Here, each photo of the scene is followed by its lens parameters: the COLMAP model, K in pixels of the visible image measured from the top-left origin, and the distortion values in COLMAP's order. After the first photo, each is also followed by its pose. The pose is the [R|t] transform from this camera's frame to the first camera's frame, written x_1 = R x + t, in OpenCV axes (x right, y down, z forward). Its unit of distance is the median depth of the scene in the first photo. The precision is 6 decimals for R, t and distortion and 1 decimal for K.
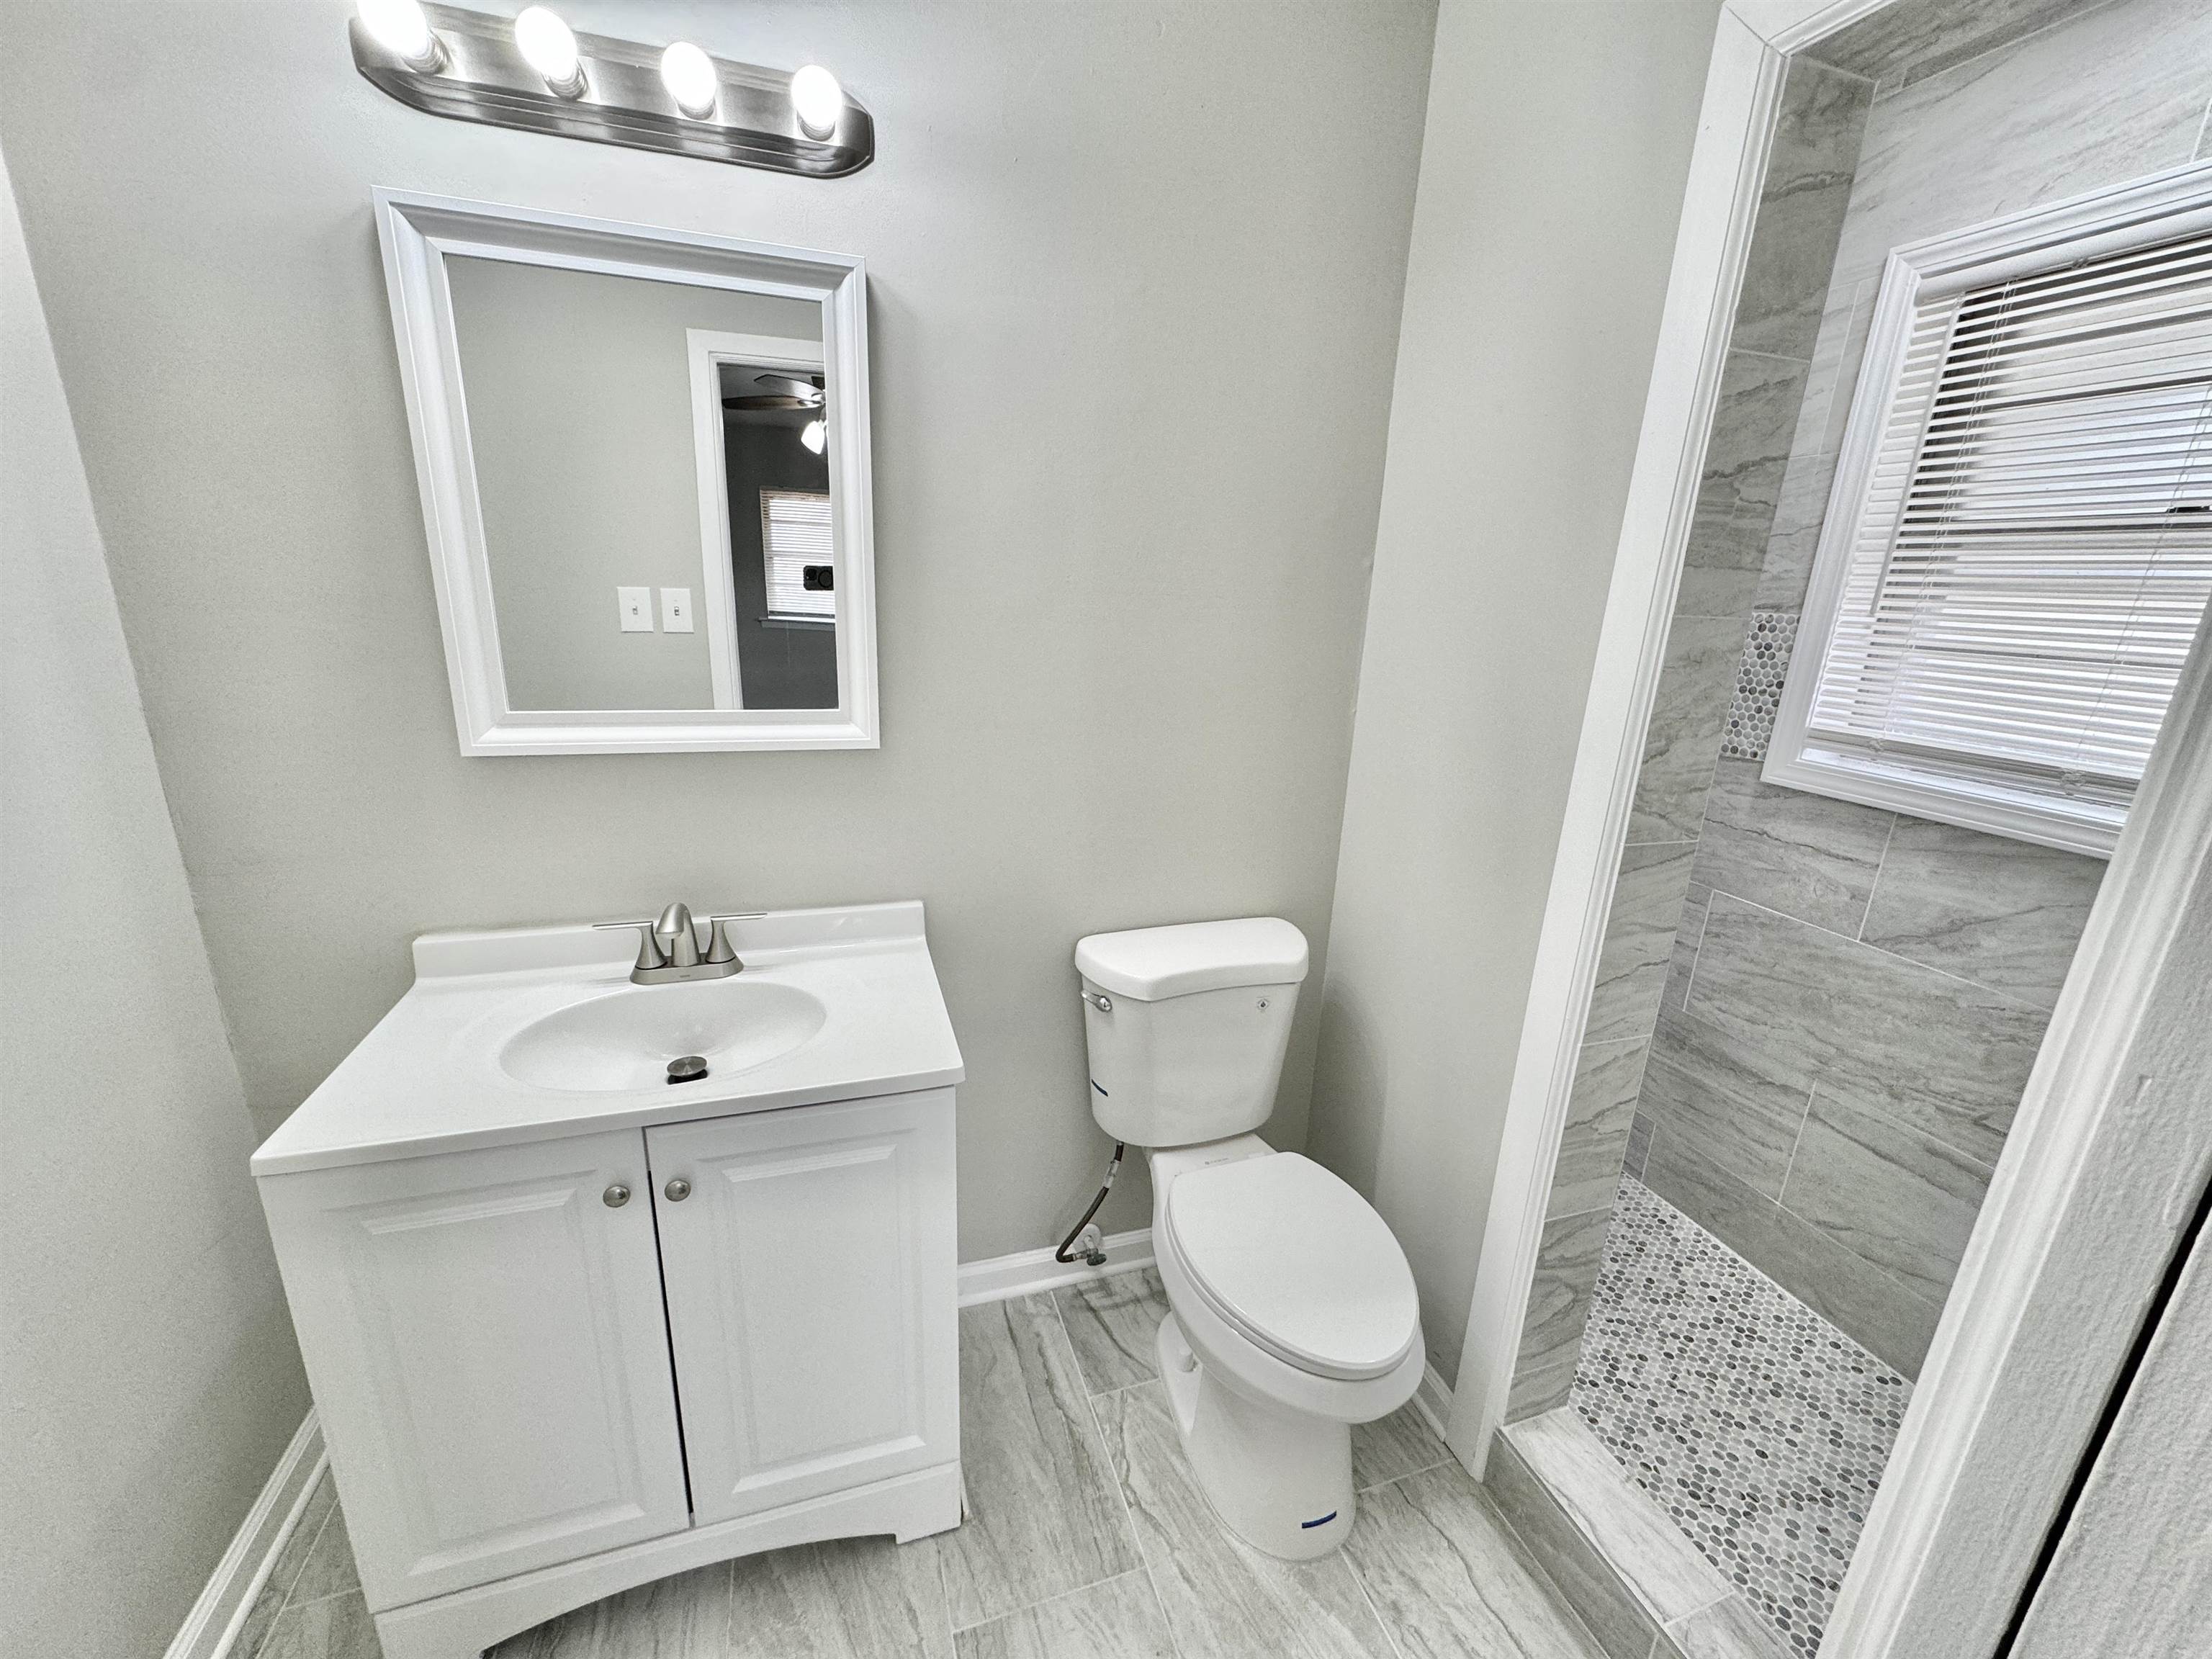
lens RADIAL K [[886.0, 0, 1106.3], [0, 886.0, 829.8], [0, 0, 1]] dist [-0.000679, -0.000380]
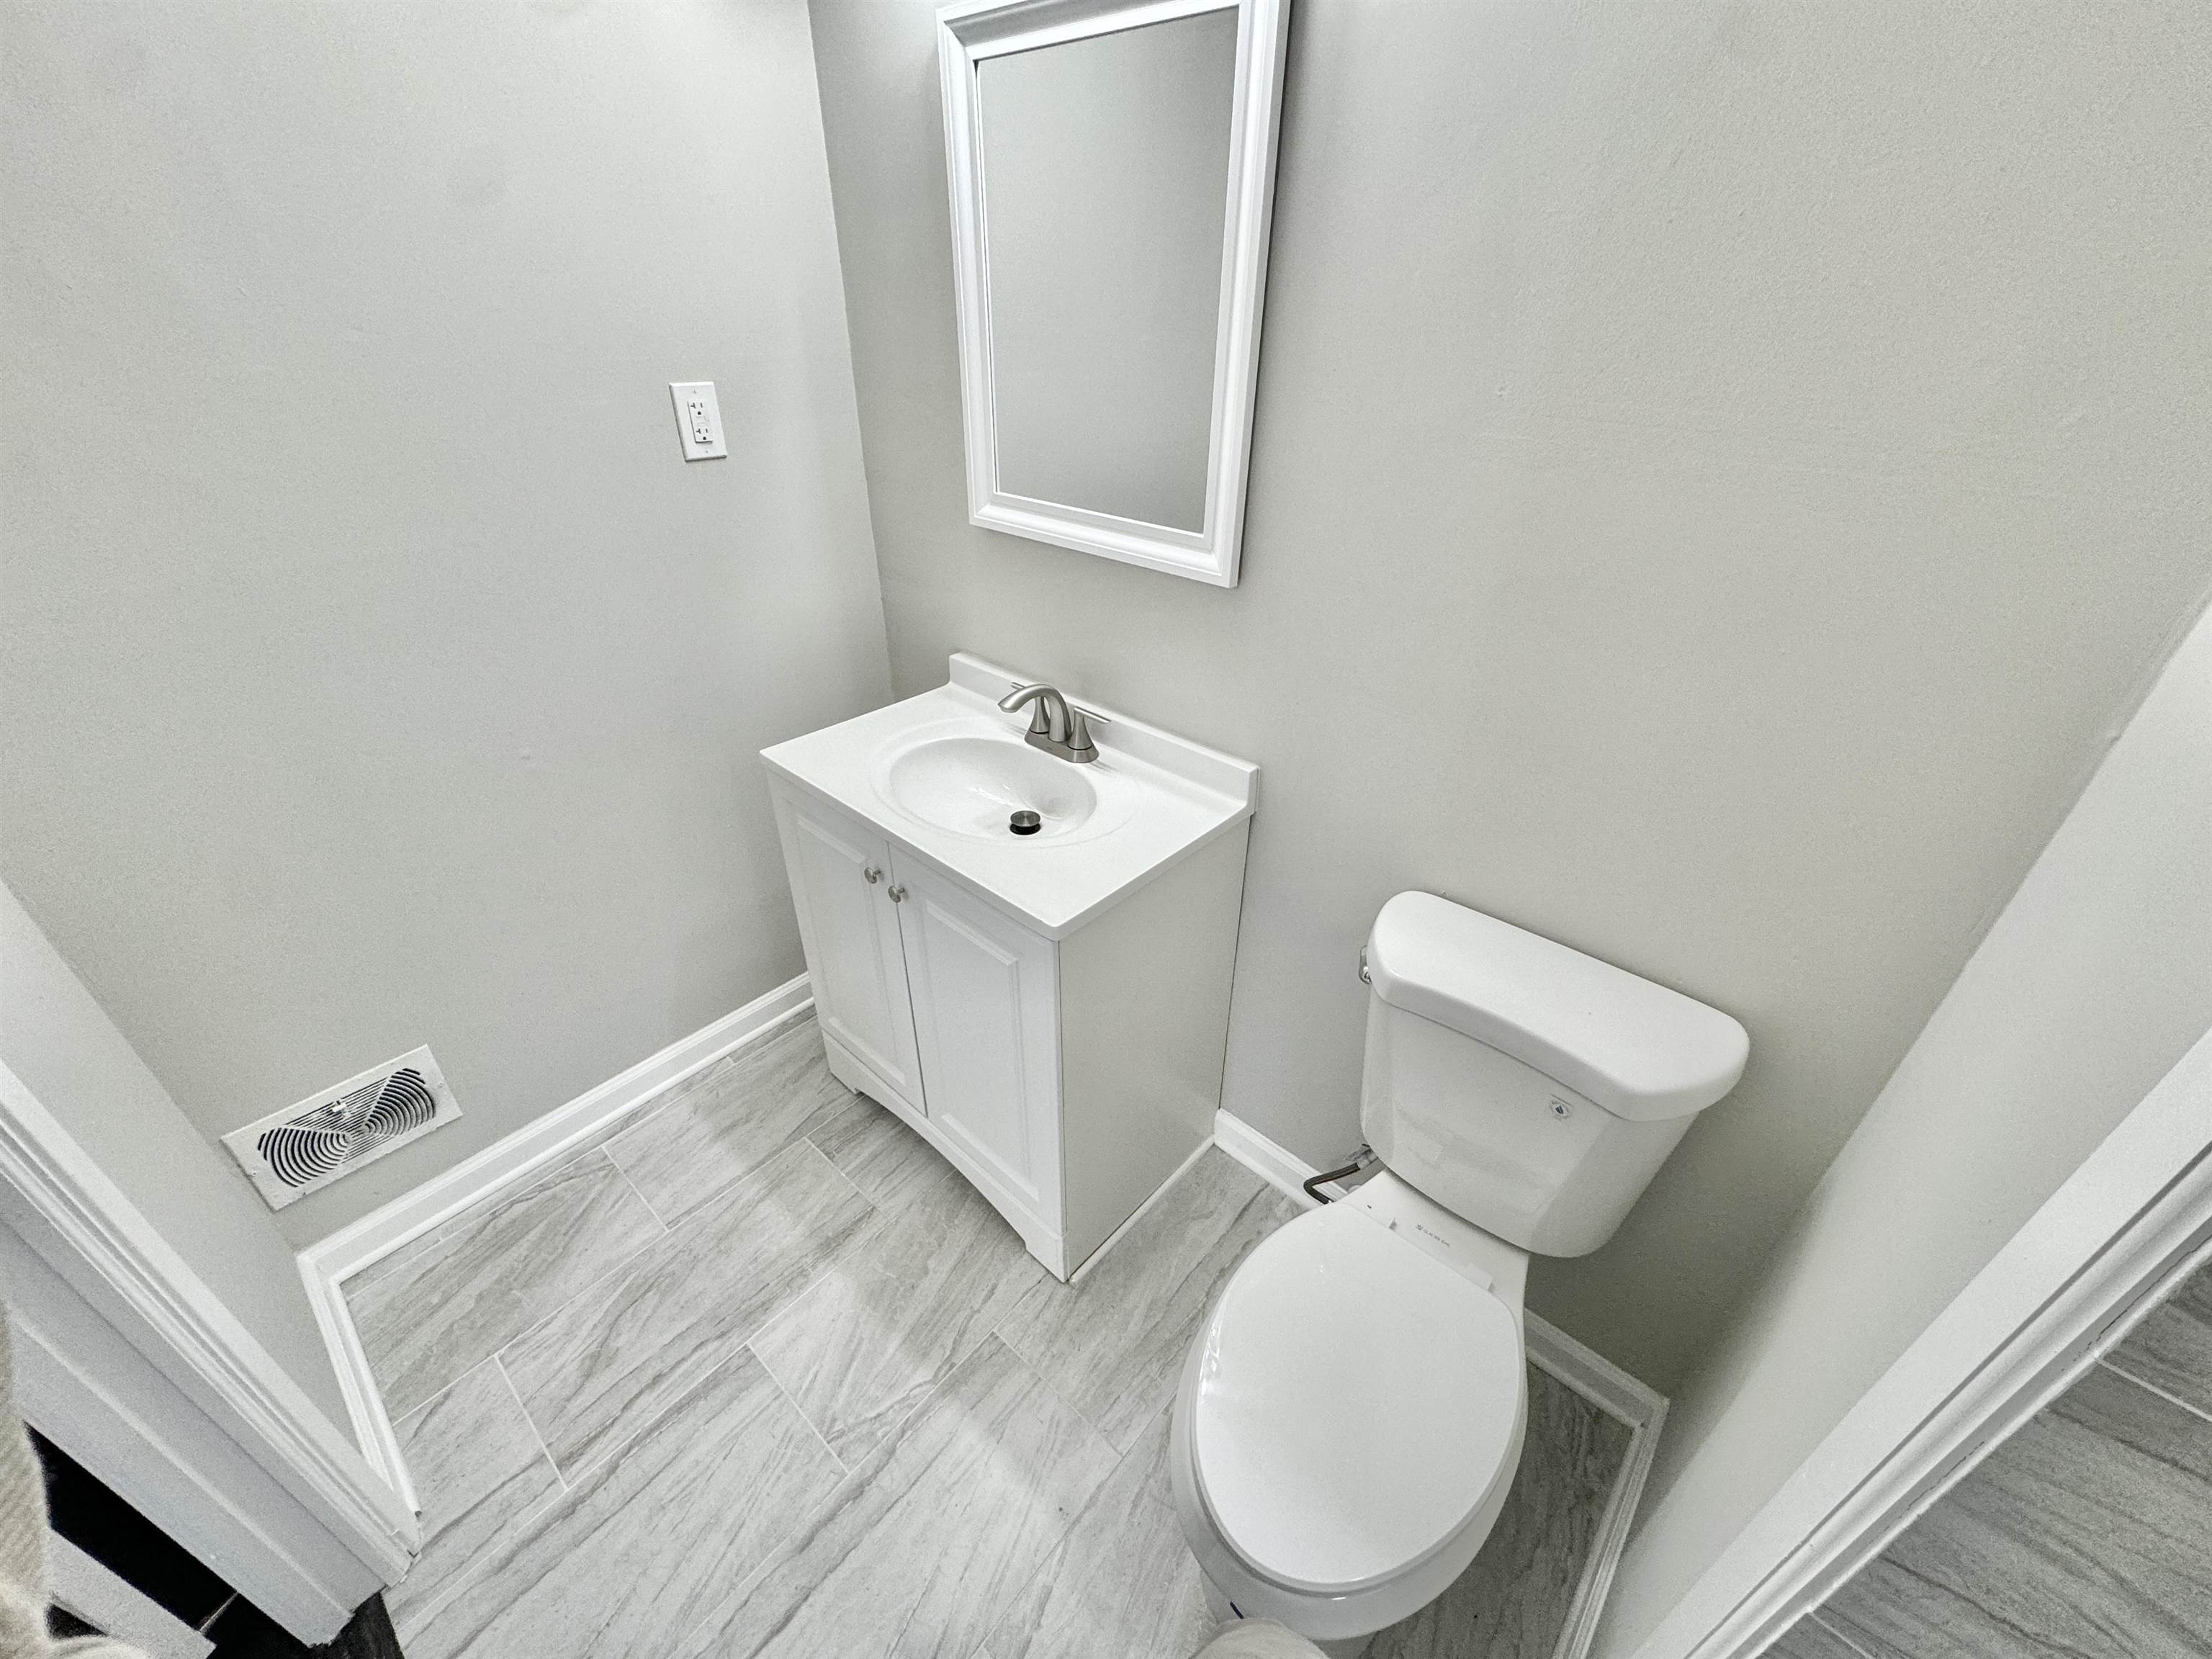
lens RADIAL K [[886.0, 0, 1103.9], [0, 886.0, 827.3], [0, 0, 1]] dist [-0.000679, -0.000380]
pose [[0.494890, 0.419292, -0.761103, 0.495984], [-0.223632, 0.907836, 0.354715, -0.171335], [0.839686, -0.005338, 0.543046, 0.432651]]
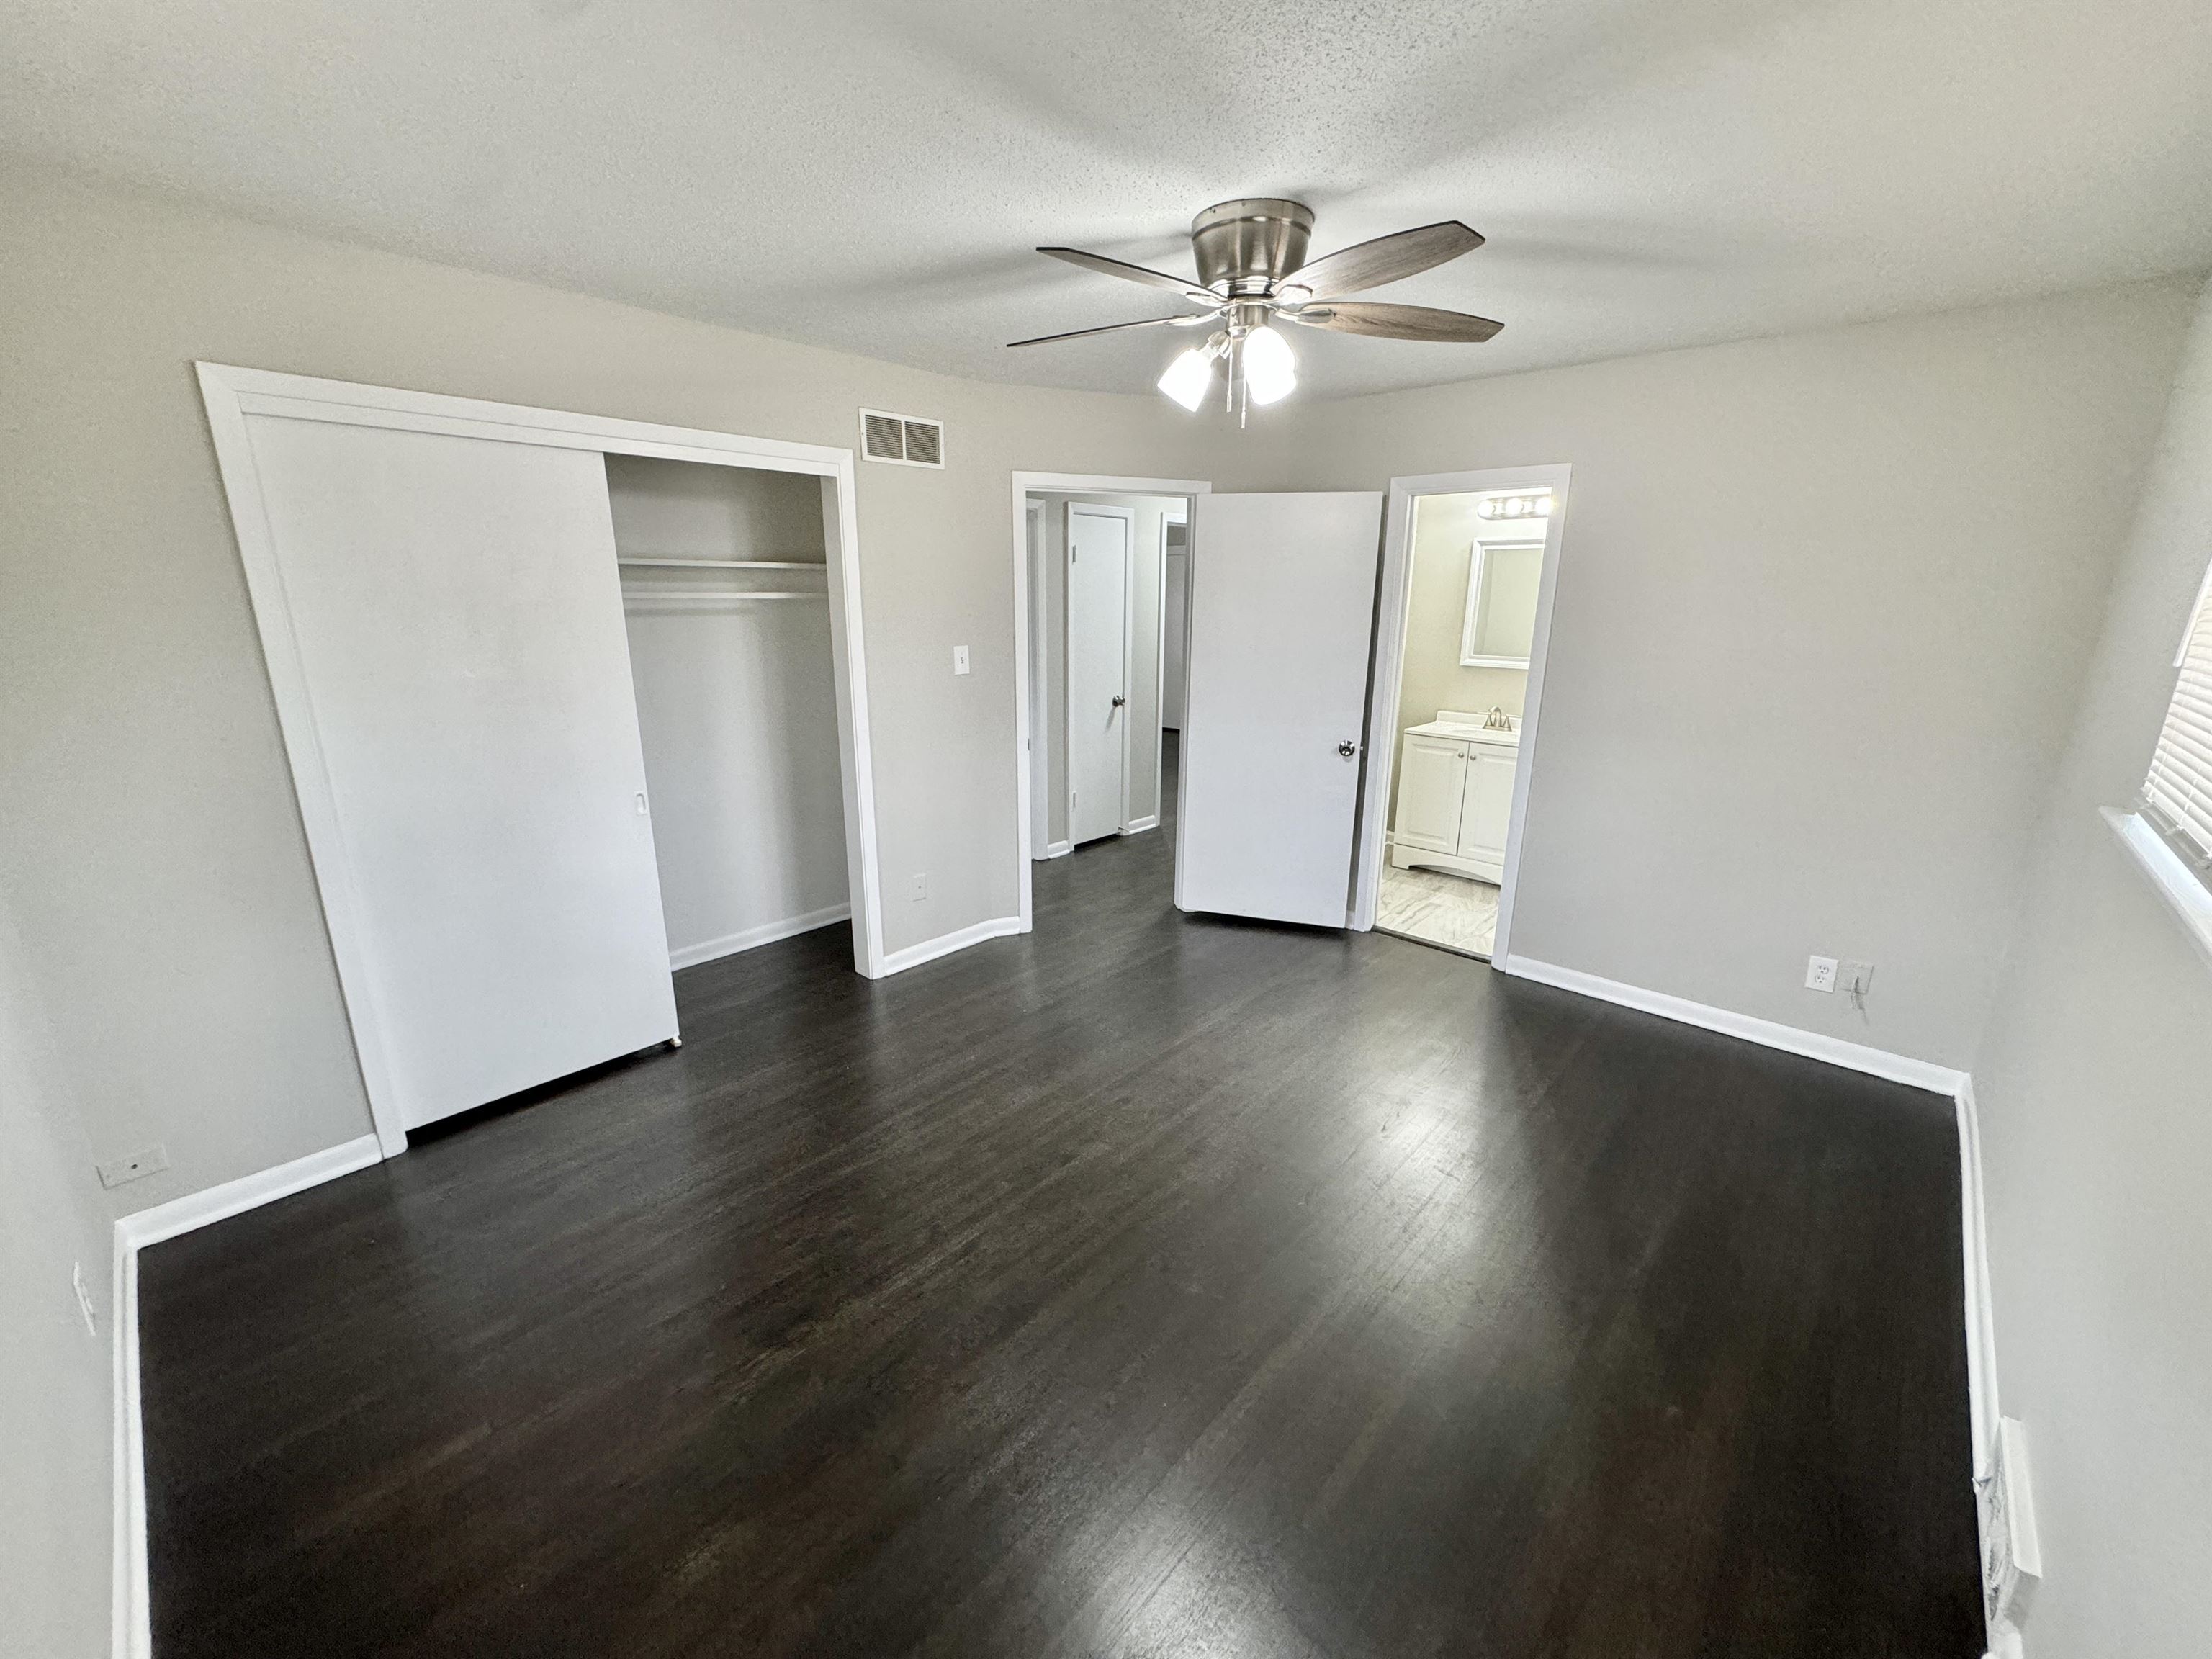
lens RADIAL K [[886.0, 0, 1101.7], [0, 886.0, 832.4], [0, 0, 1]] dist [-0.000679, -0.000380]
pose [[0.490872, 0.195410, -0.849034, 1.954659], [-0.222443, 0.970333, 0.094722, 0.606276], [0.842356, 0.142365, 0.519777, -2.258797]]
